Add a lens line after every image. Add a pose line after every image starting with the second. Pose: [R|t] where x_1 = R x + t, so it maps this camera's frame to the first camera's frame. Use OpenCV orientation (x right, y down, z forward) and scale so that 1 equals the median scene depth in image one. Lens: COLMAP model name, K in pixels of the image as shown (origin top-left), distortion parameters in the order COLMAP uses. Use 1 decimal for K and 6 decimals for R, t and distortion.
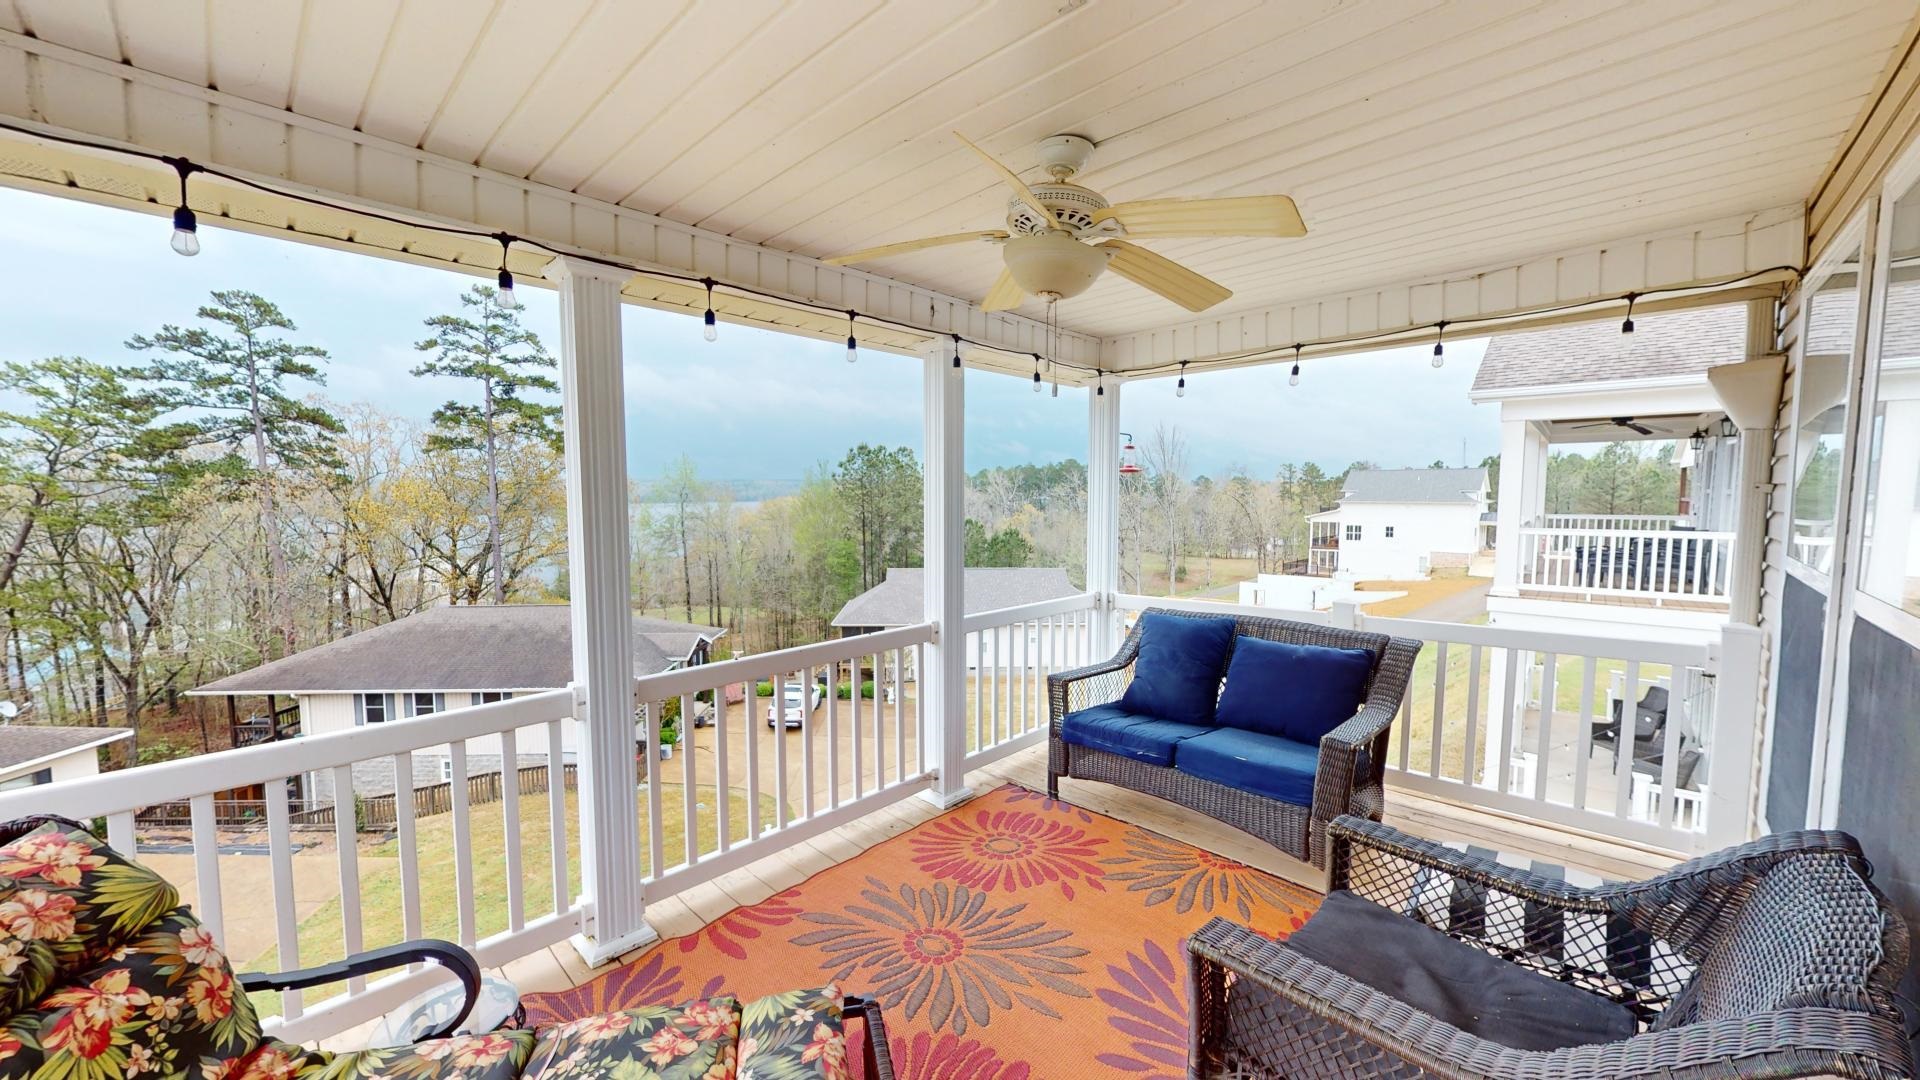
lens RADIAL K [[702.8, 0, 956.3], [0, 702.8, 537.5], [0, 0, 1]] dist [0.000341, 0.000175]
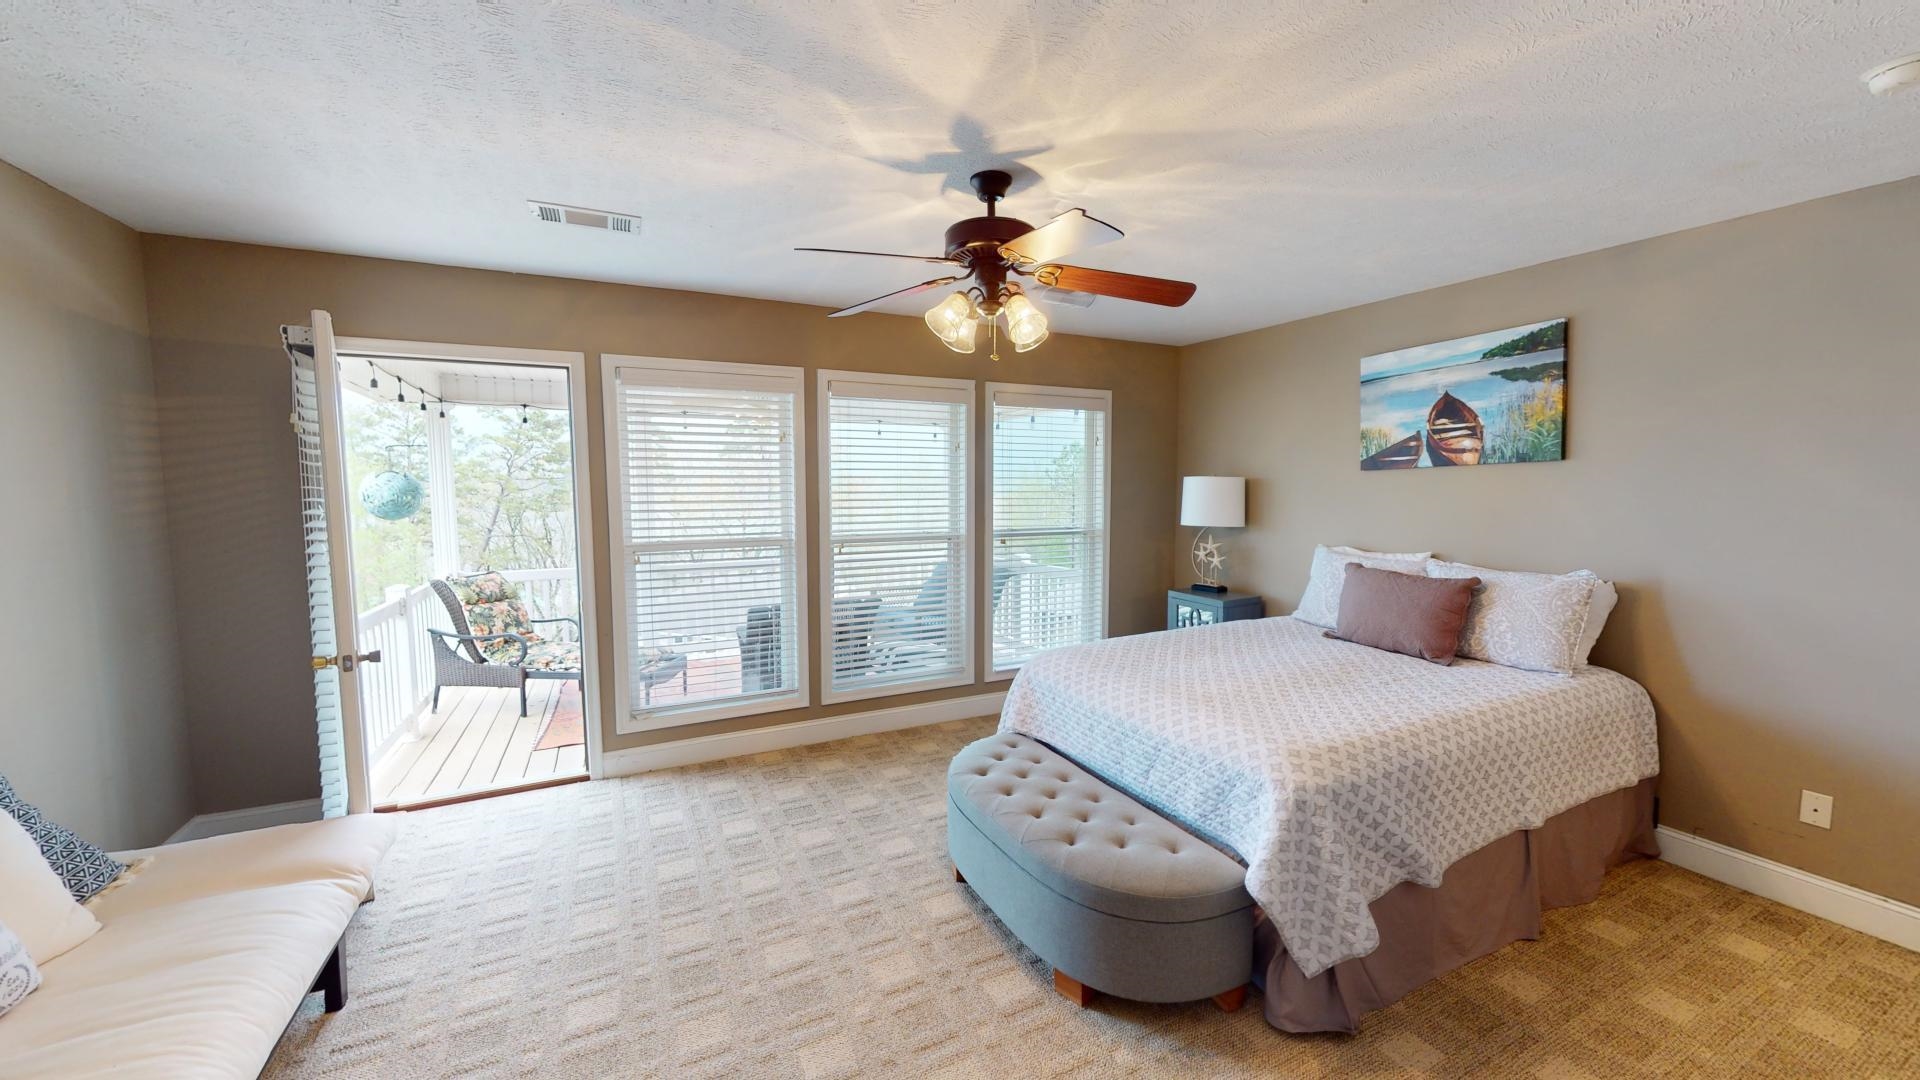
lens RADIAL K [[702.8, 0, 956.3], [0, 702.8, 537.5], [0, 0, 1]] dist [0.000341, 0.000175]
pose [[0.941275, 0.024738, -0.336733, 0.084842], [-0.022087, 0.999688, 0.011700, 0.002596], [0.336917, -0.003576, 0.941527, -0.063400]]
